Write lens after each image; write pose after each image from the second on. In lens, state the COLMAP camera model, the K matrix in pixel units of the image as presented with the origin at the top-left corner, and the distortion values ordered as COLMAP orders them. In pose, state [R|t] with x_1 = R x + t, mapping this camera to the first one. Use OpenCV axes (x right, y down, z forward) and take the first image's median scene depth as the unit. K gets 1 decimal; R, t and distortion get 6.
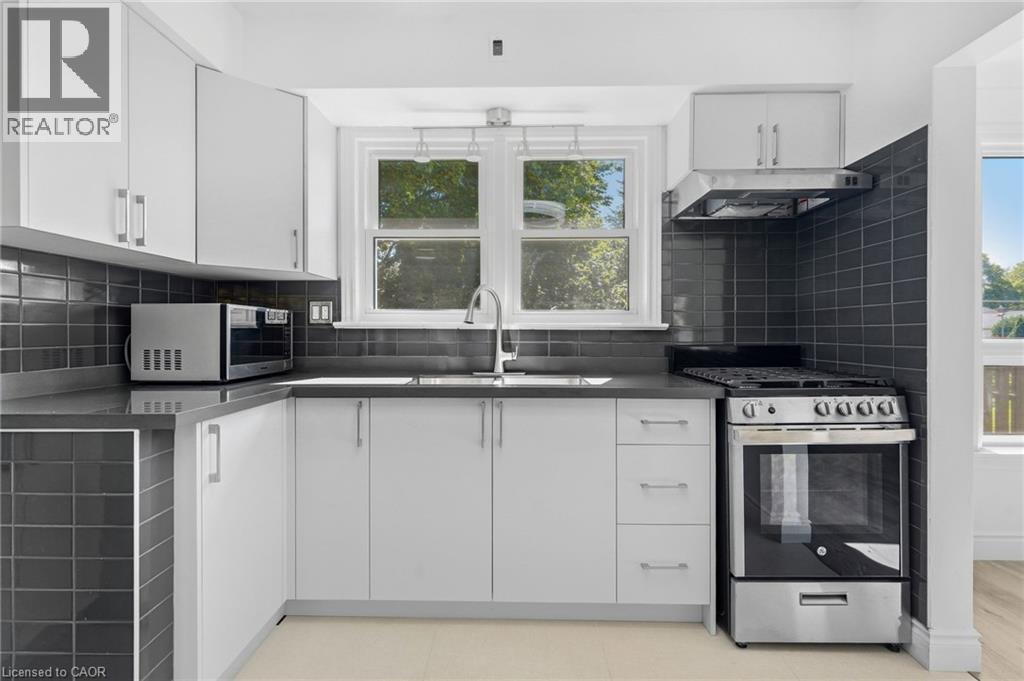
lens RADIAL K [[469.2, 0, 512.4], [0, 469.2, 335.9], [0, 0, 1]] dist [0.002185, 0.000973]
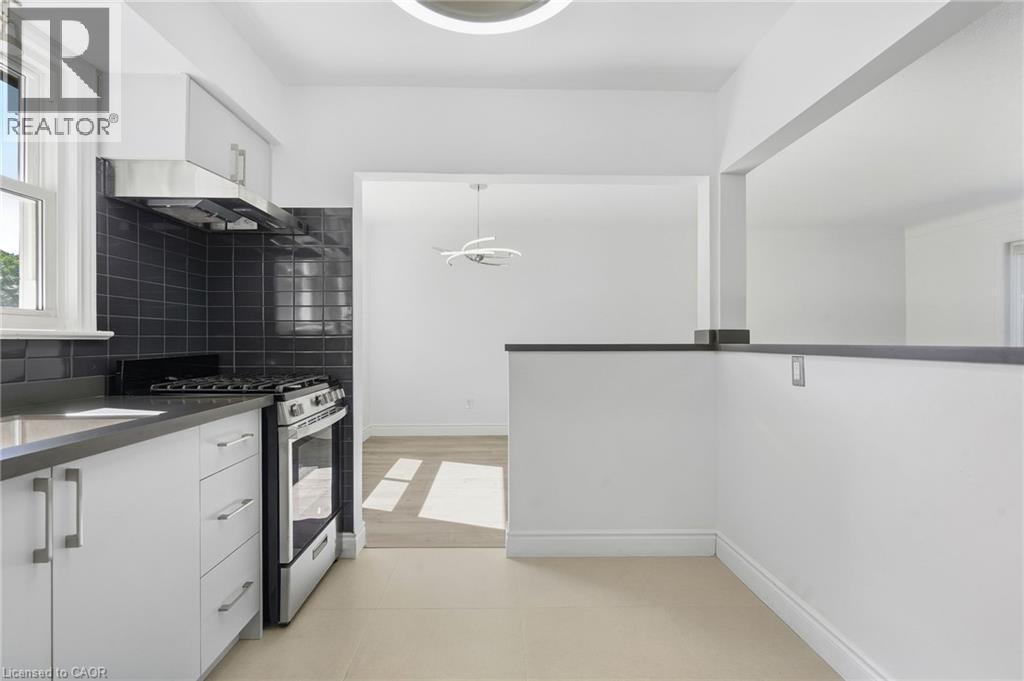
lens RADIAL K [[469.2, 0, 508.8], [0, 469.2, 340.9], [0, 0, 1]] dist [0.002185, 0.000973]
pose [[-0.055836, -0.000751, 0.998440, -0.496688], [0.006026, 0.999981, 0.001089, -0.007289], [-0.998422, 0.006077, -0.055831, 0.406349]]
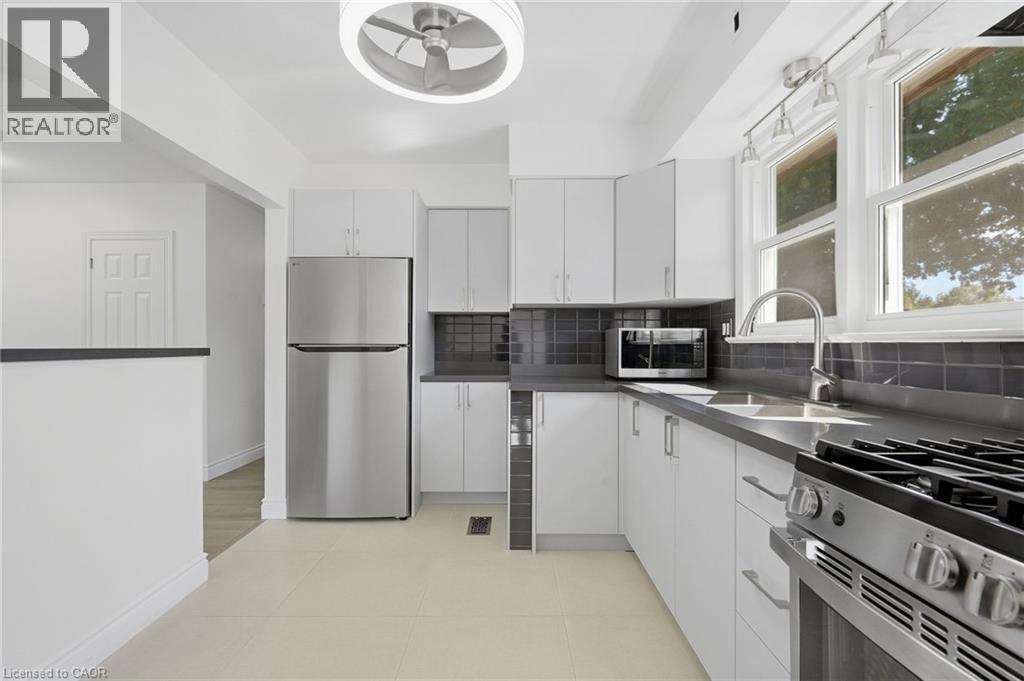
lens RADIAL K [[469.2, 0, 515.0], [0, 469.2, 344.5], [0, 0, 1]] dist [0.002185, 0.000973]
pose [[0.021742, -0.006635, -0.999742, 0.722559], [-0.014238, 0.999875, -0.006946, 0.001011], [0.999662, 0.014385, 0.021645, 0.496513]]
